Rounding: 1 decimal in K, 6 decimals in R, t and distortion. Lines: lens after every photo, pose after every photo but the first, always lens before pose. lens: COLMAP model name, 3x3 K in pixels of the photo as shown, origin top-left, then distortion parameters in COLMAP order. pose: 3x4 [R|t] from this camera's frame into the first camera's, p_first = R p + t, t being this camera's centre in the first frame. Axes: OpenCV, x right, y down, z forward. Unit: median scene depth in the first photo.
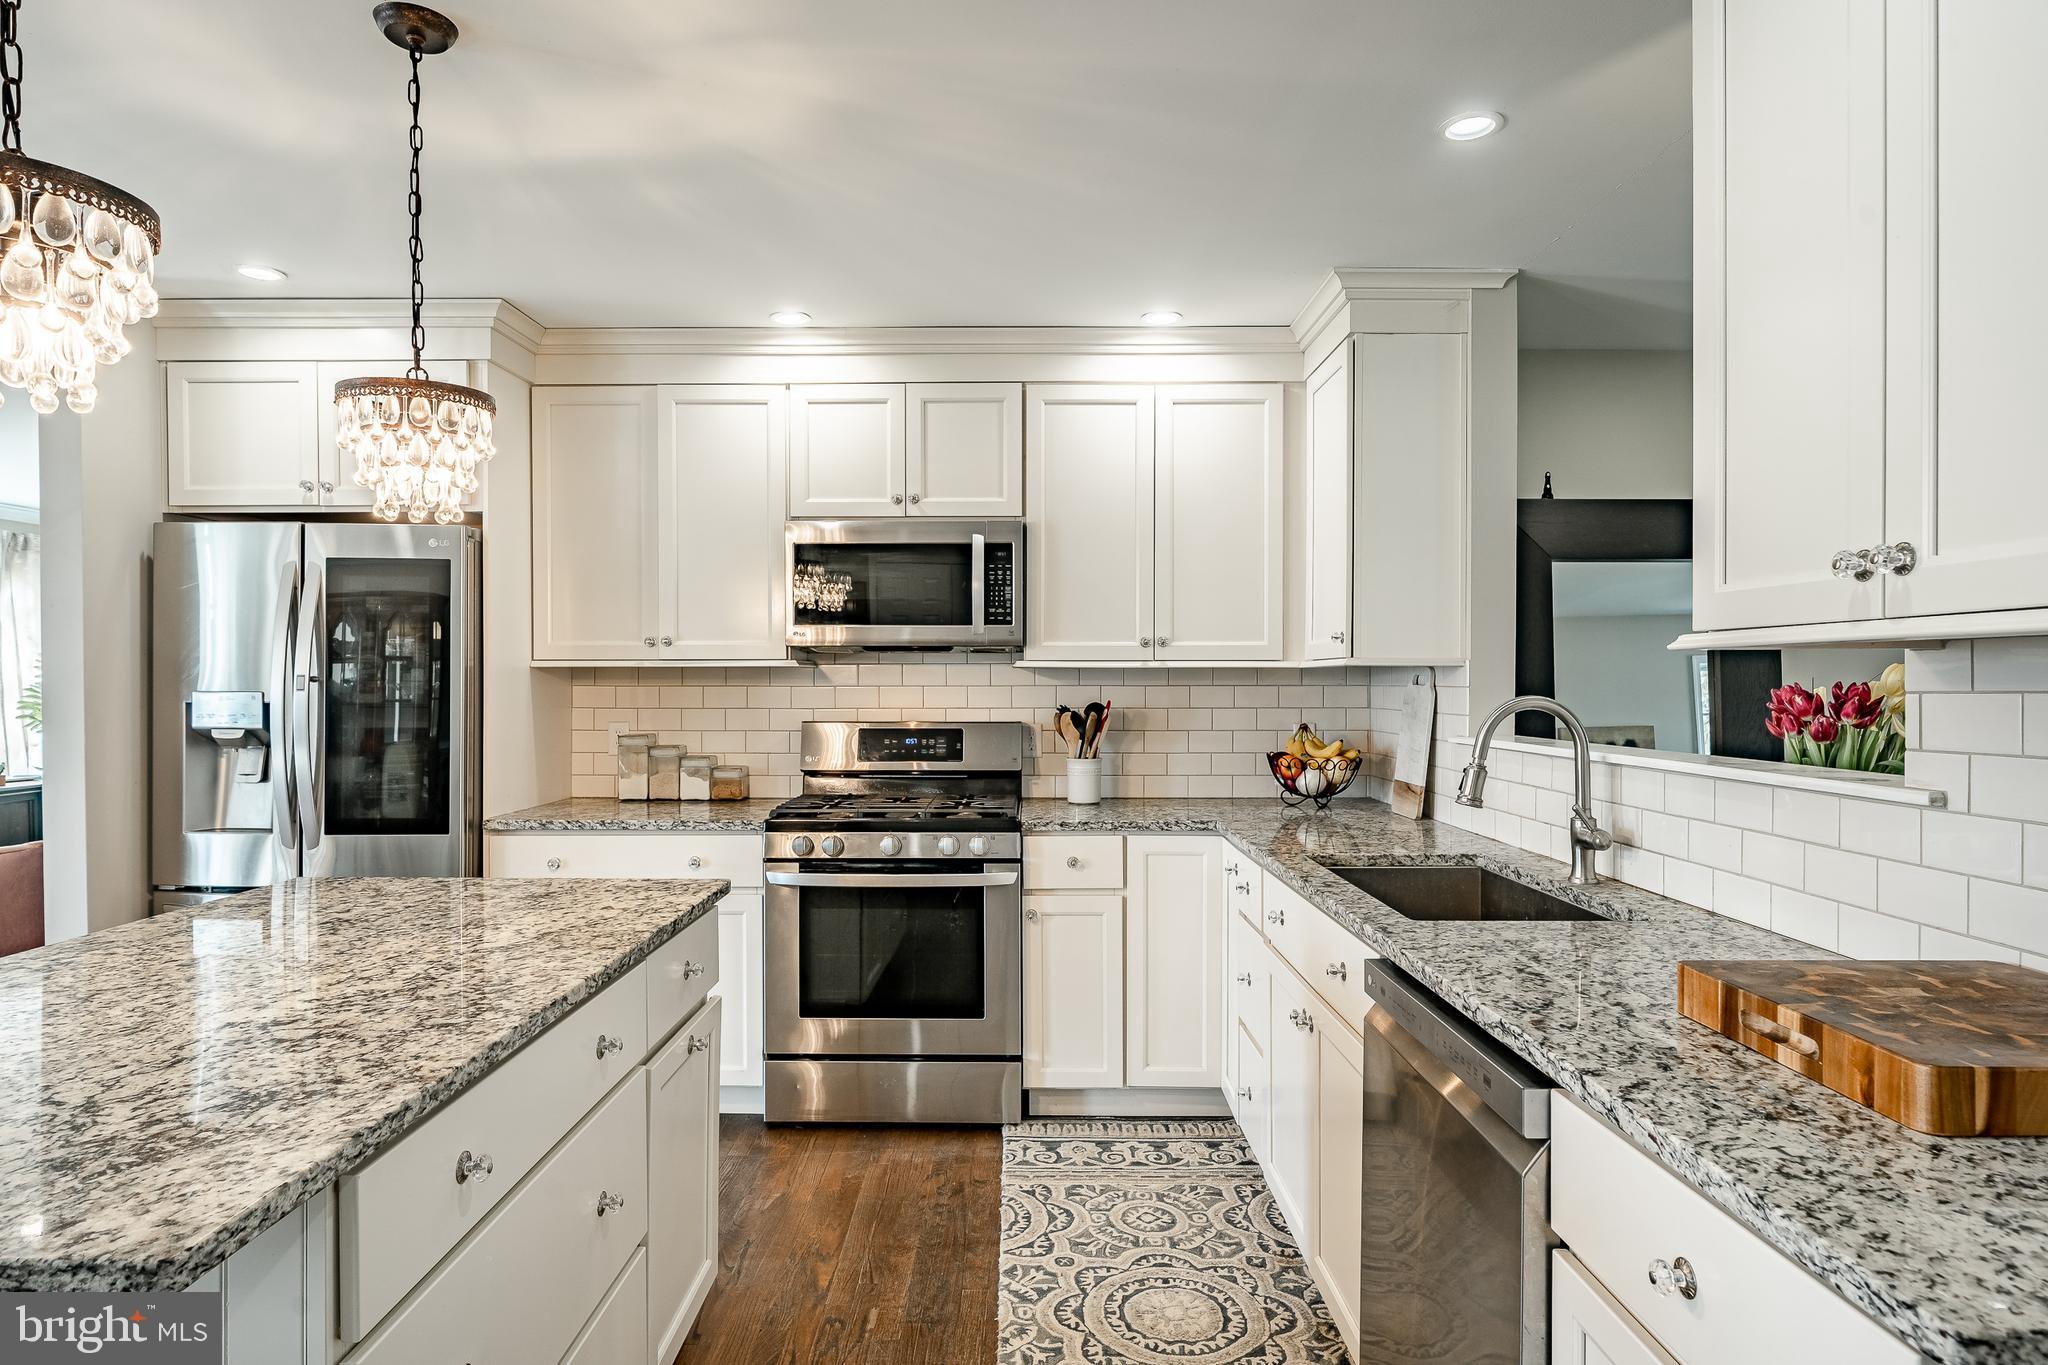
lens RADIAL K [[1167.1, 0, 1035.5], [0, 1167.1, 689.8], [0, 0, 1]] dist [-0.009976, 0.004316]
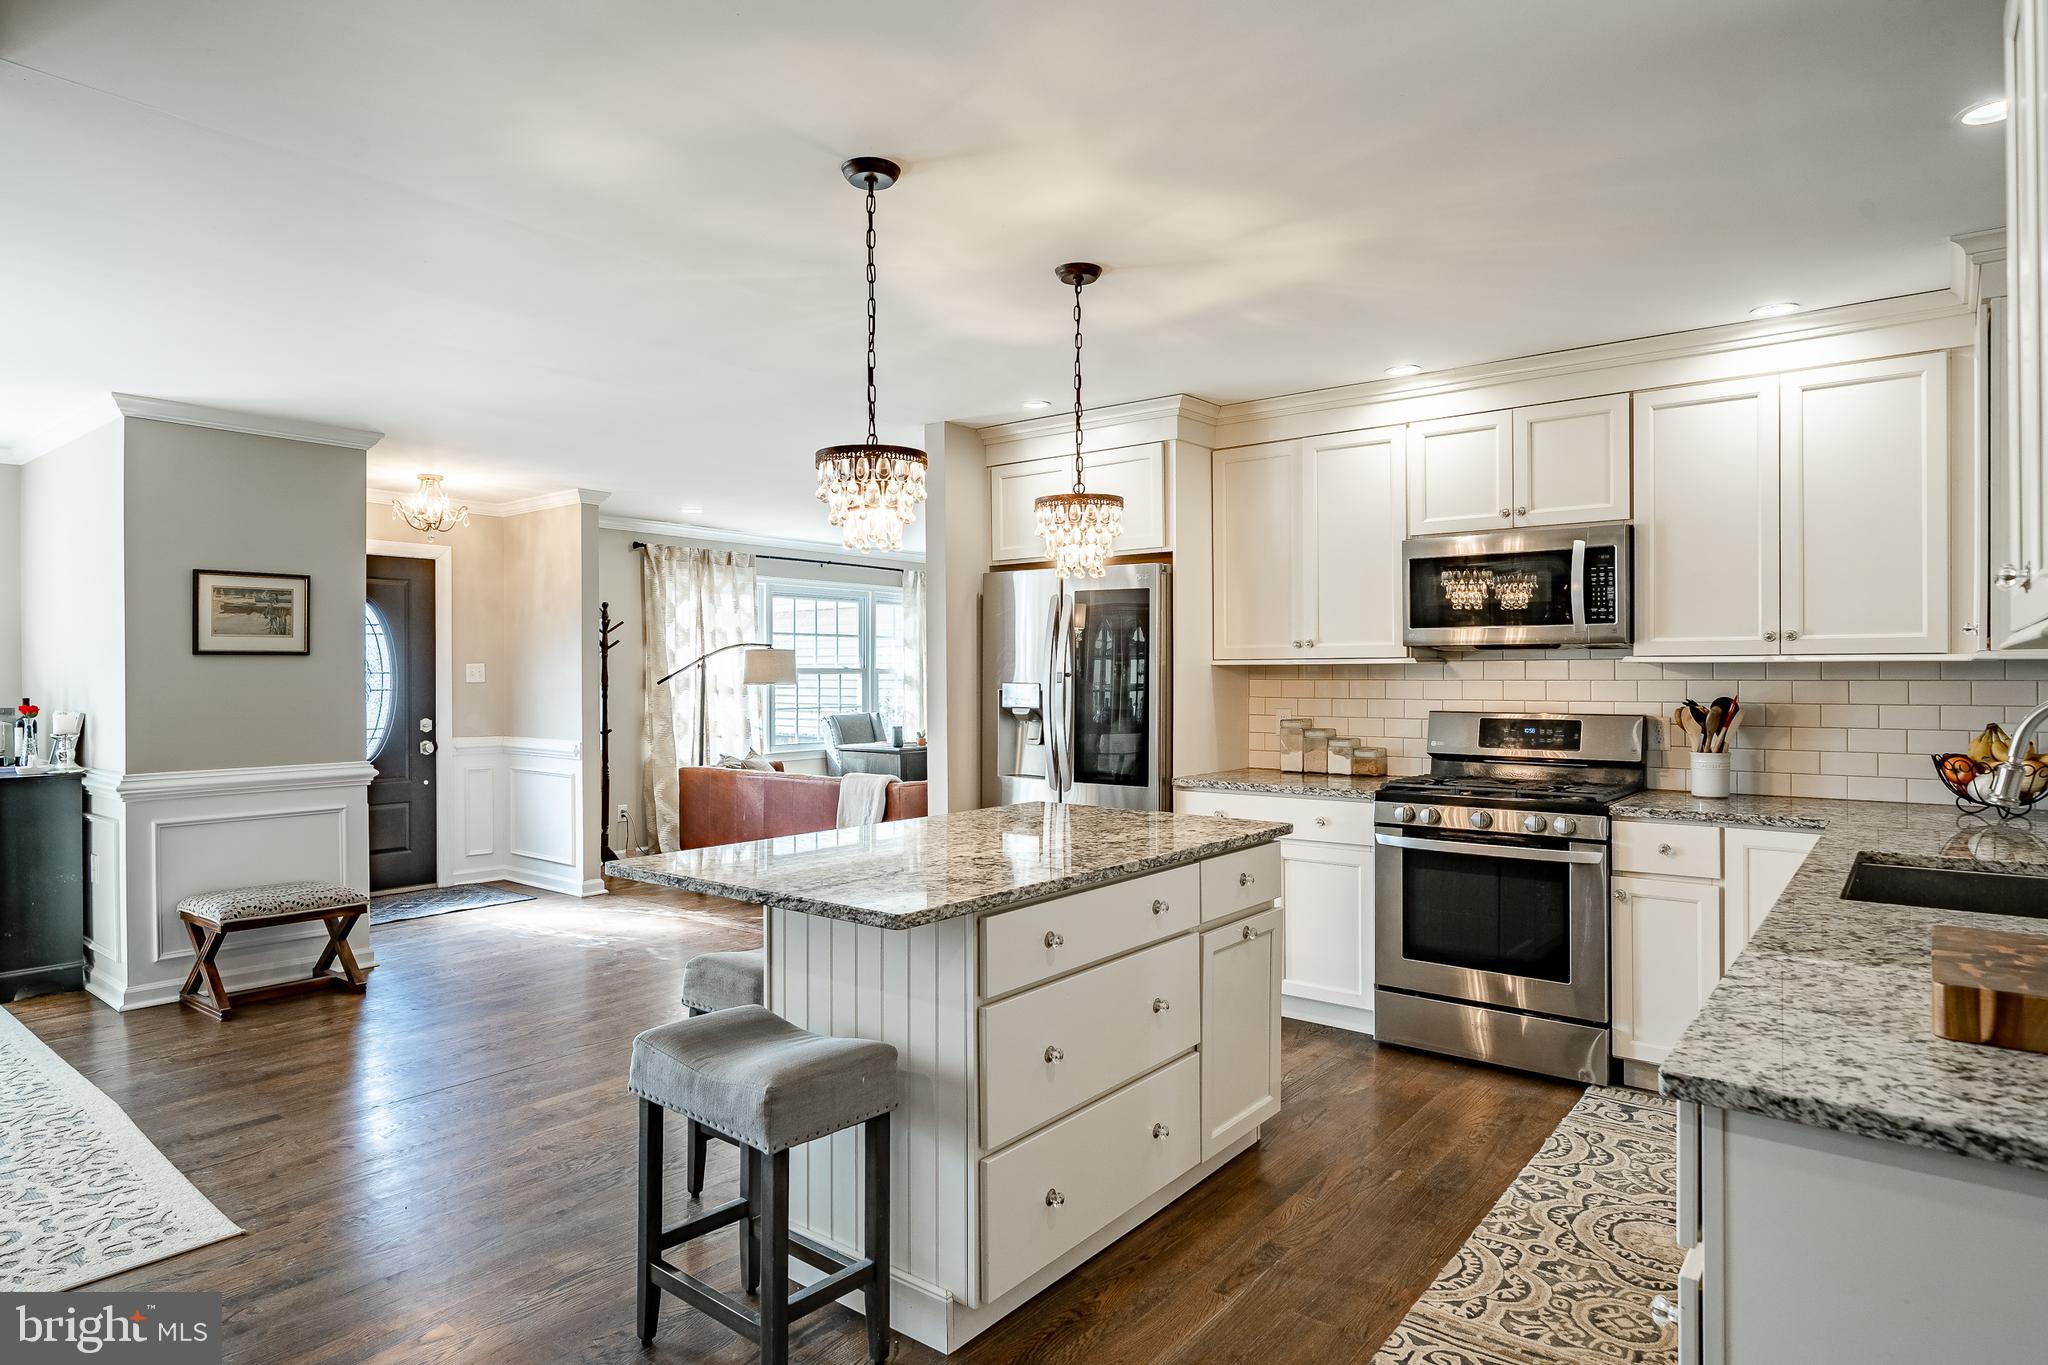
lens RADIAL K [[1167.1, 0, 1038.3], [0, 1167.1, 683.6], [0, 0, 1]] dist [-0.009976, 0.004316]
pose [[0.797382, 0.003481, -0.603465, 0.216980], [-0.003041, 0.999994, 0.001750, -0.000687], [0.603467, 0.000440, 0.797388, -0.175581]]
